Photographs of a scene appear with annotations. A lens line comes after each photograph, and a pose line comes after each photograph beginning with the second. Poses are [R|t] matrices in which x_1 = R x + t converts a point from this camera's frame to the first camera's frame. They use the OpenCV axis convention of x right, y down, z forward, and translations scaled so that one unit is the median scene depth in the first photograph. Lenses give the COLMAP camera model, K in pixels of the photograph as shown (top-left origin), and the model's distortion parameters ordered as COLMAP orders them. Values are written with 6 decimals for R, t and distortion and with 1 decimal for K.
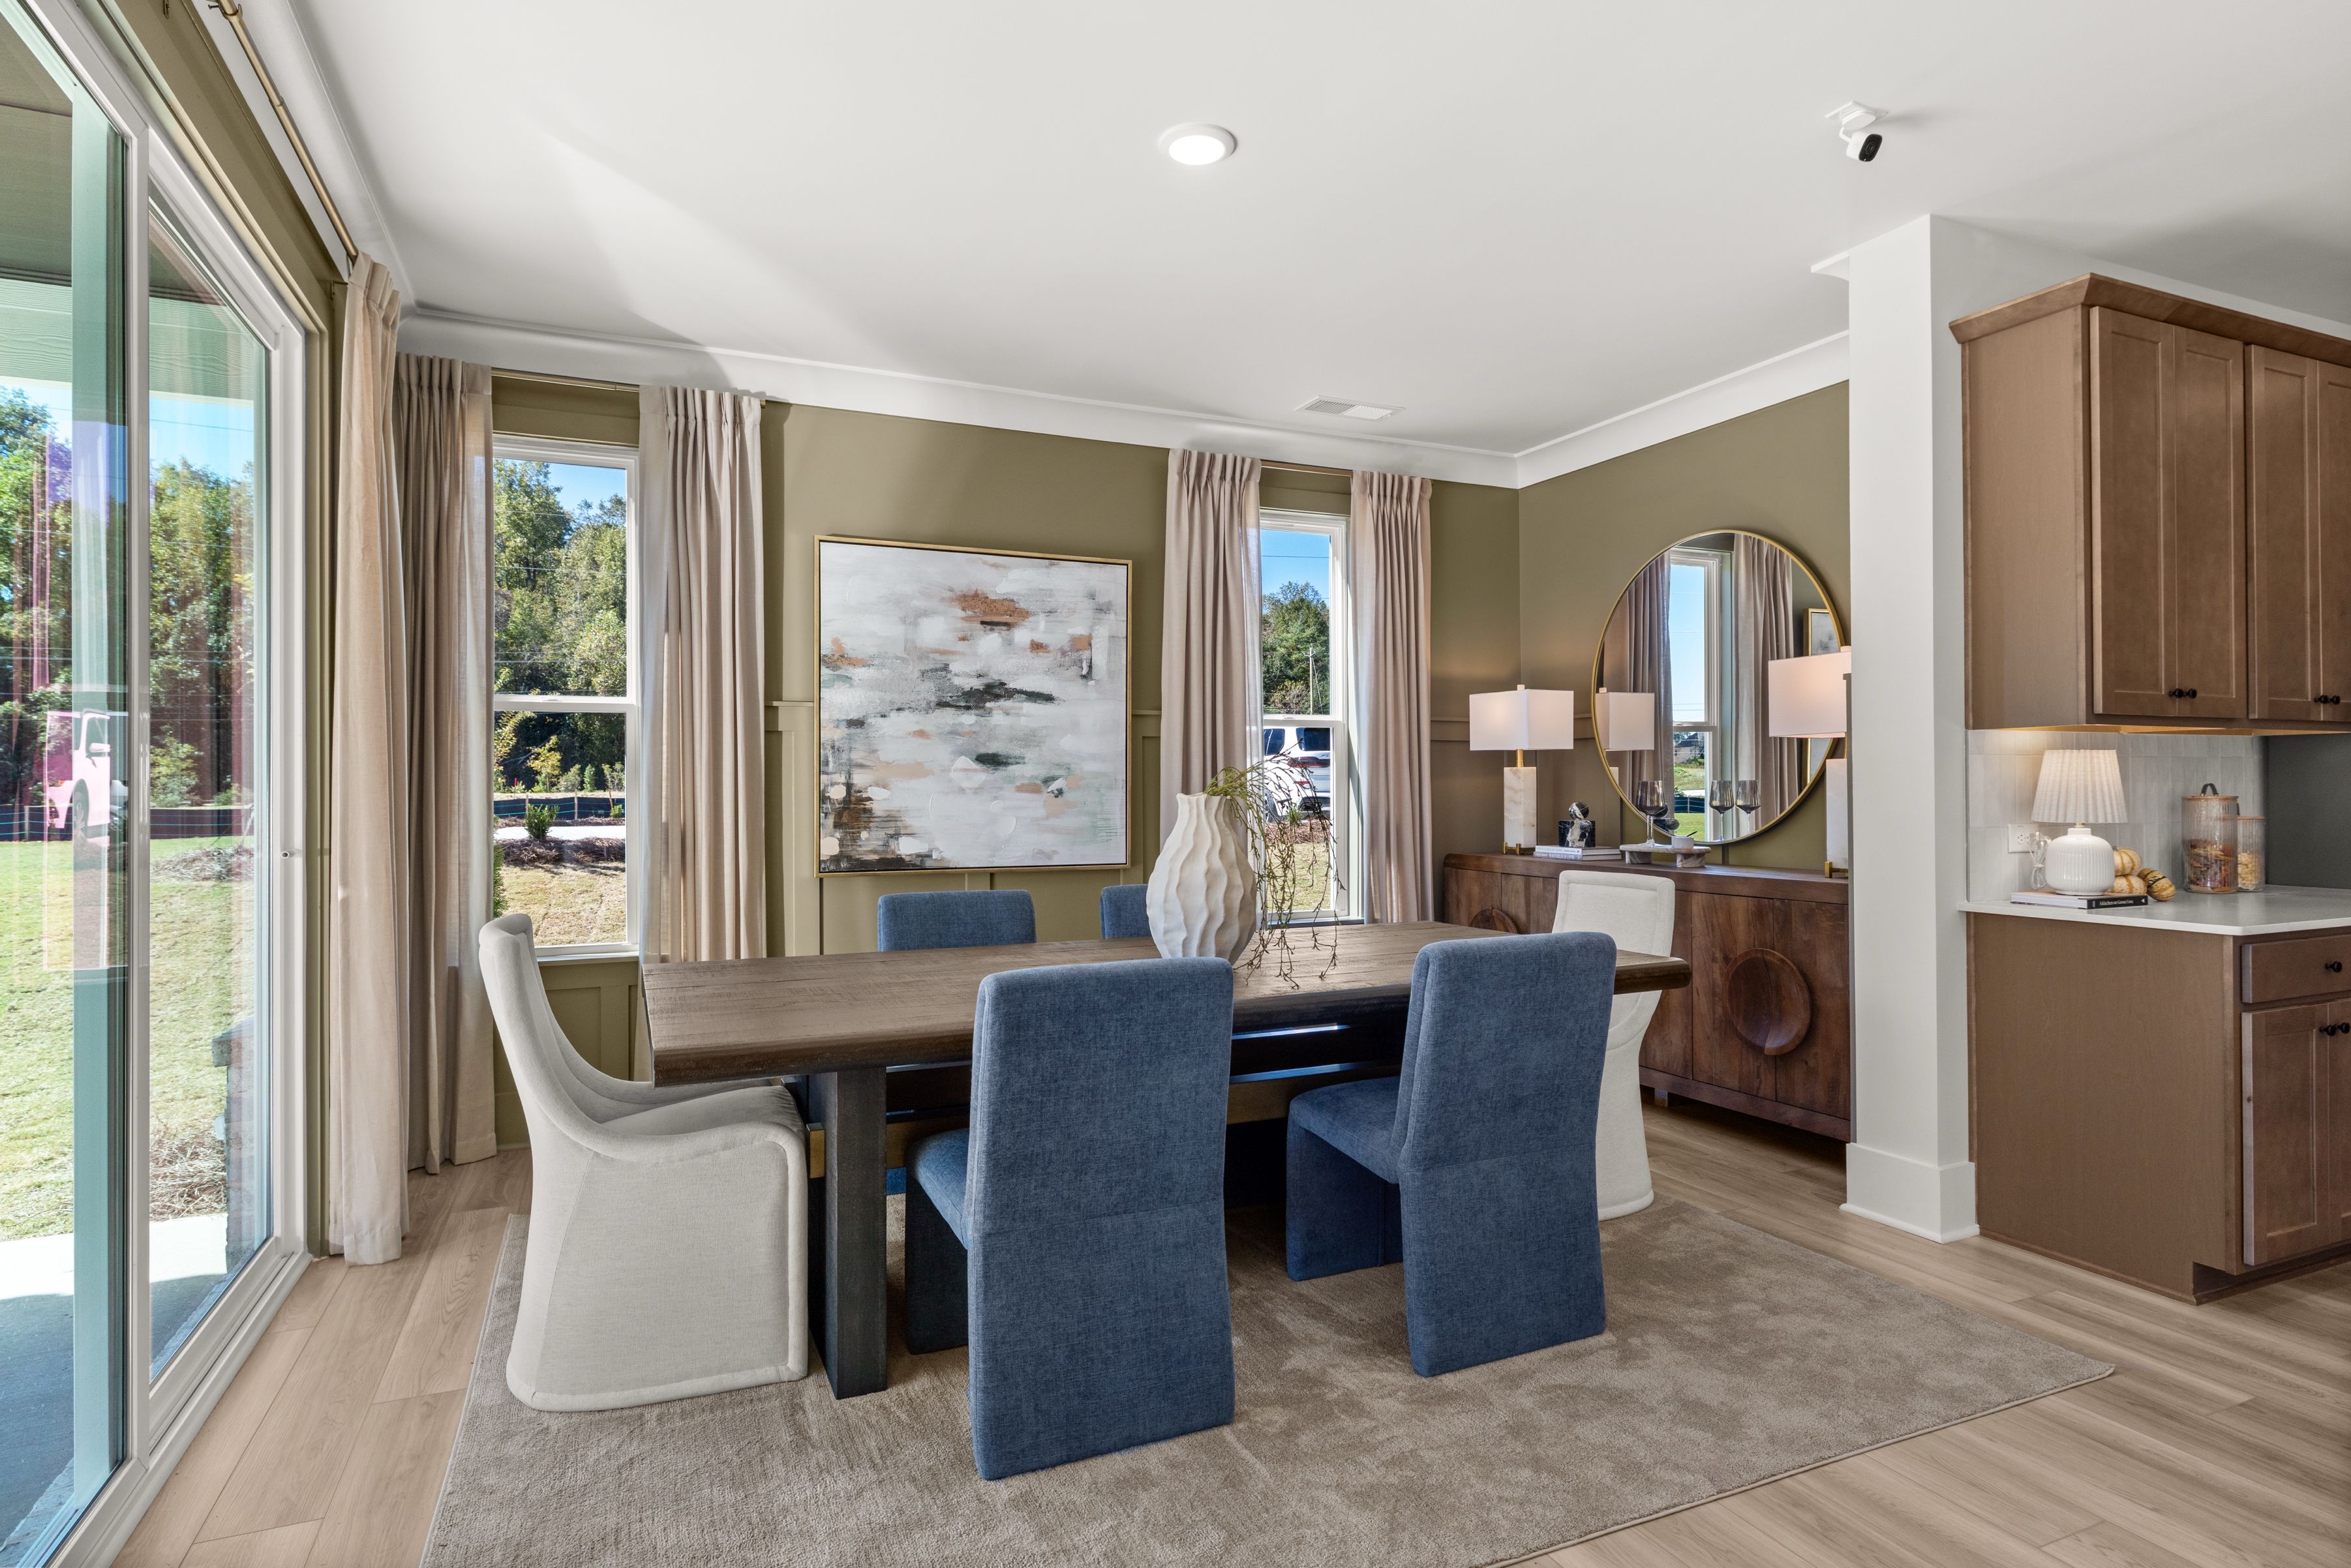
lens RADIAL K [[1246.6, 0, 1183.3], [0, 1246.6, 781.7], [0, 0, 1]] dist [0.000444, -0.000460]
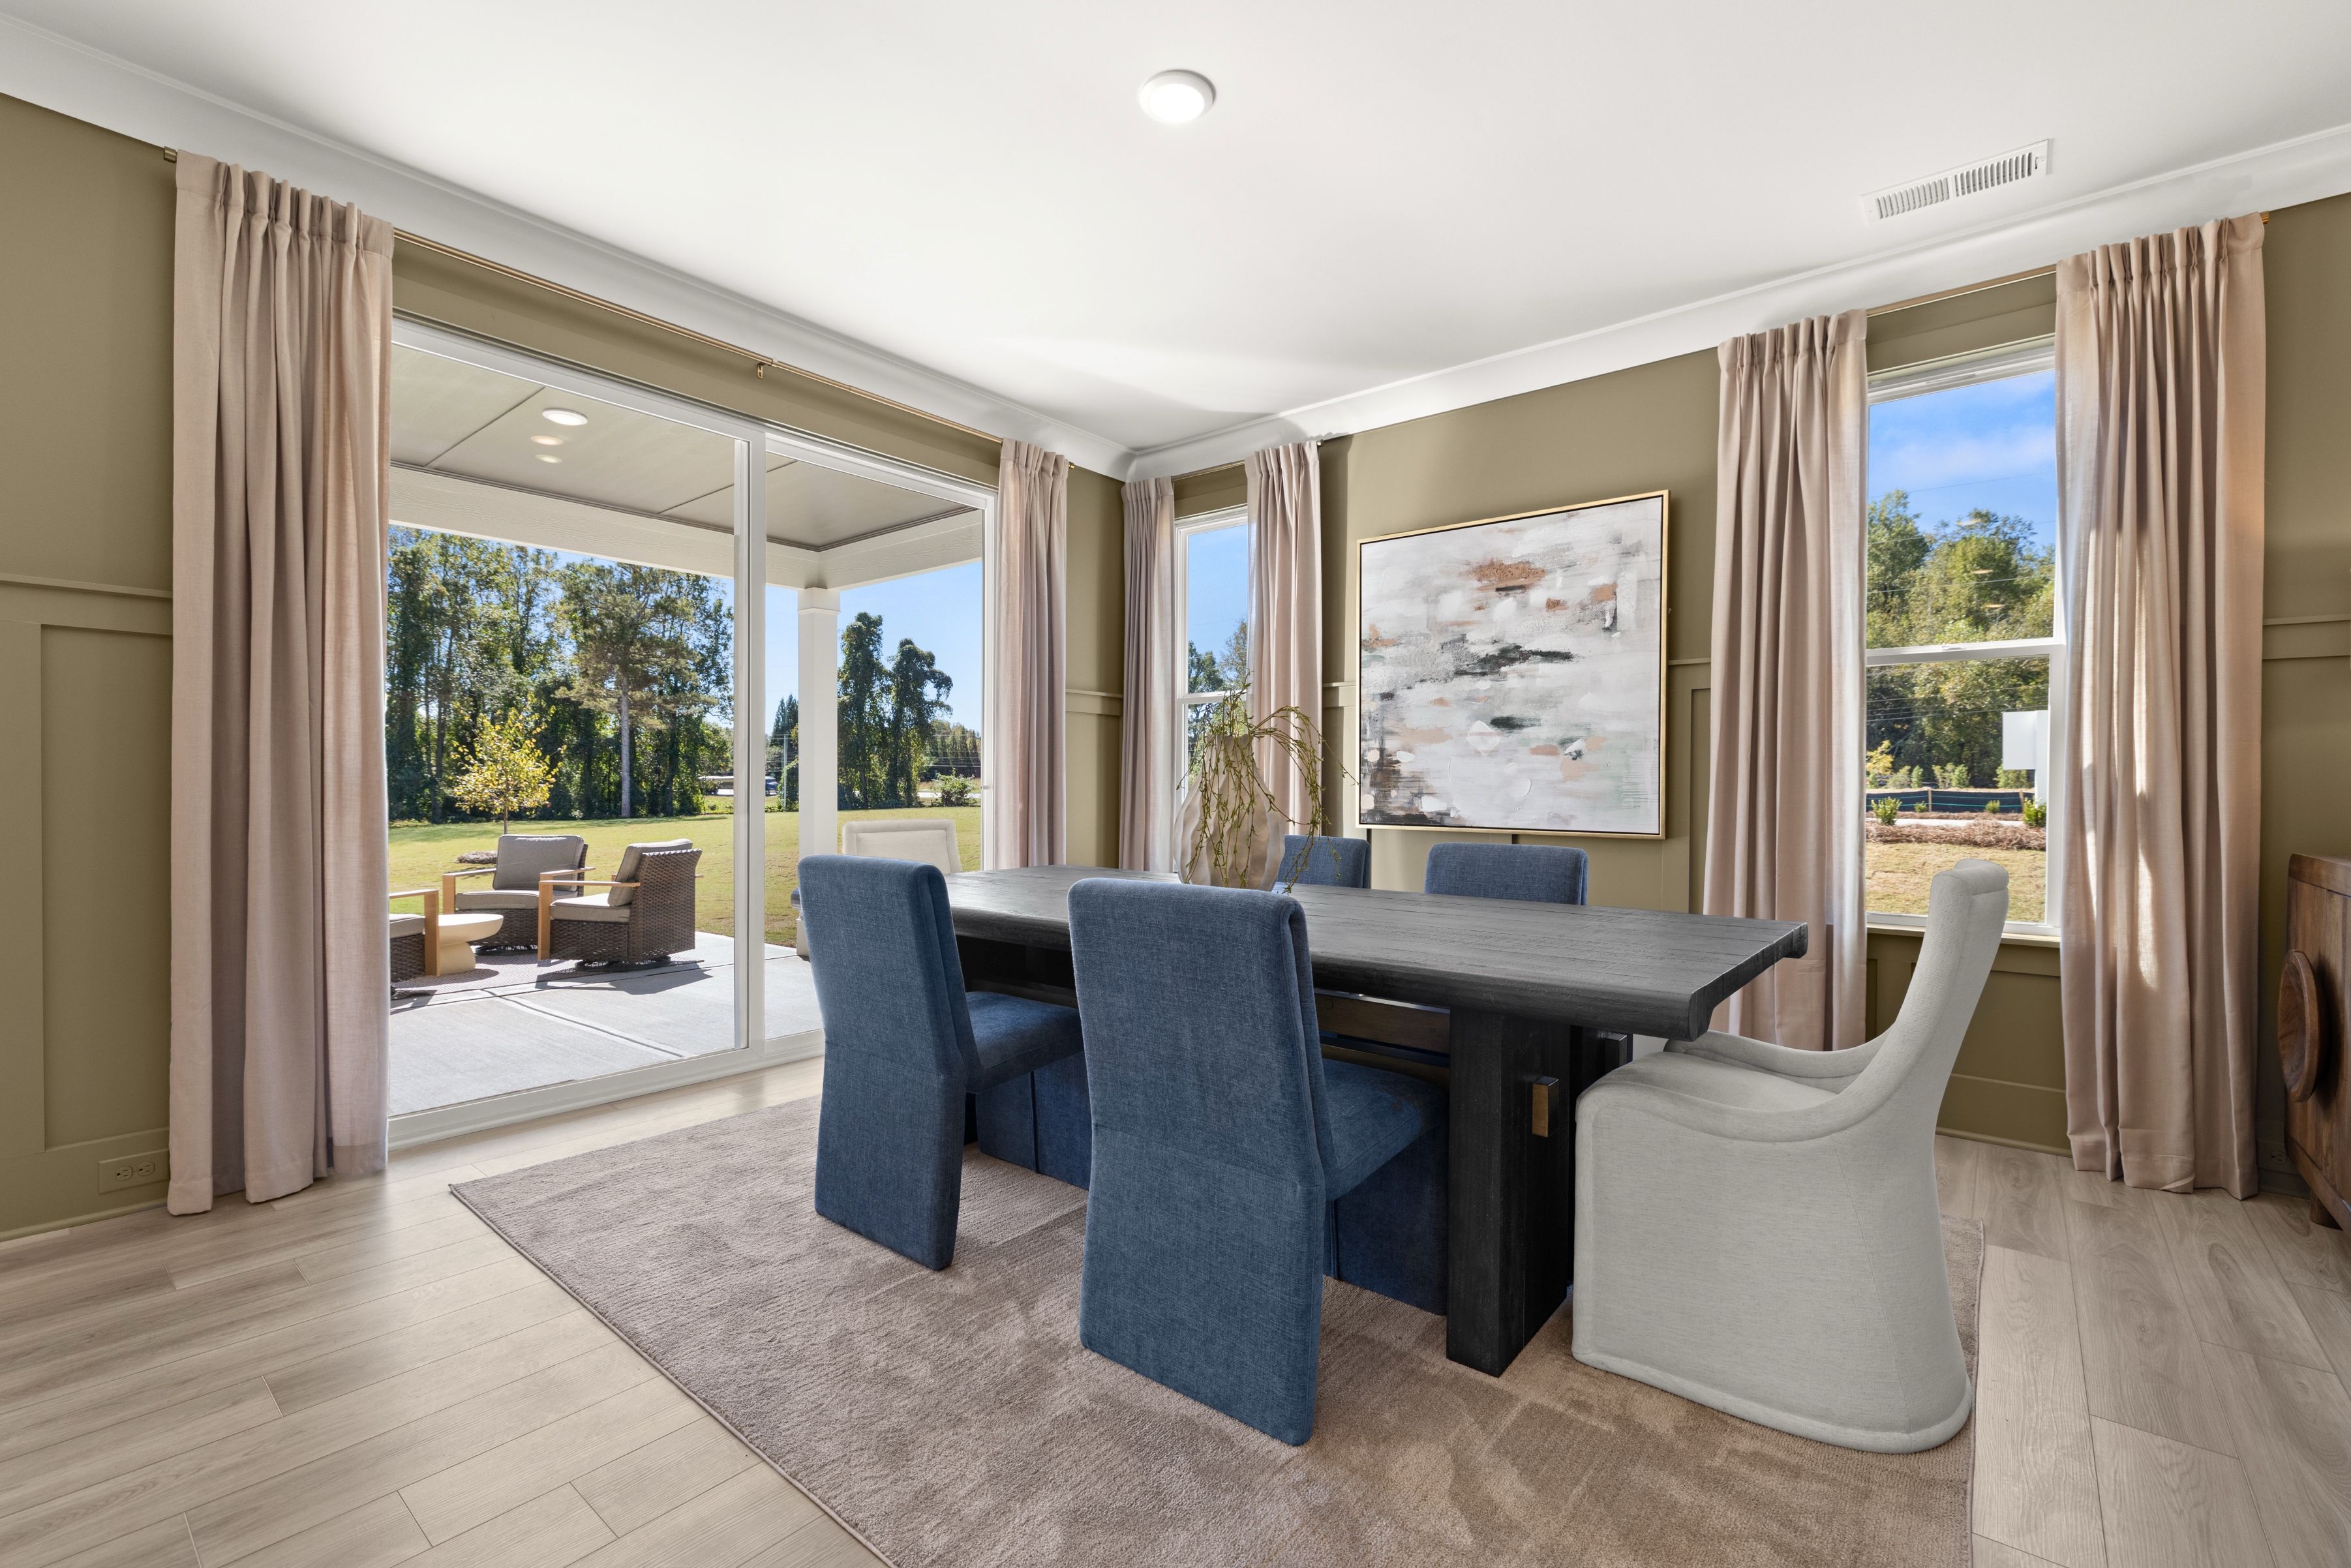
lens RADIAL K [[1024.0, 0, 1166.8], [0, 1024.0, 794.7], [0, 0, 1]] dist [-0.010189, 0.002217]
pose [[0.433599, 0.014579, -0.900988, 0.490376], [-0.005019, 0.999893, 0.013764, 0.031587], [0.901092, -0.001446, 0.433625, 0.396213]]
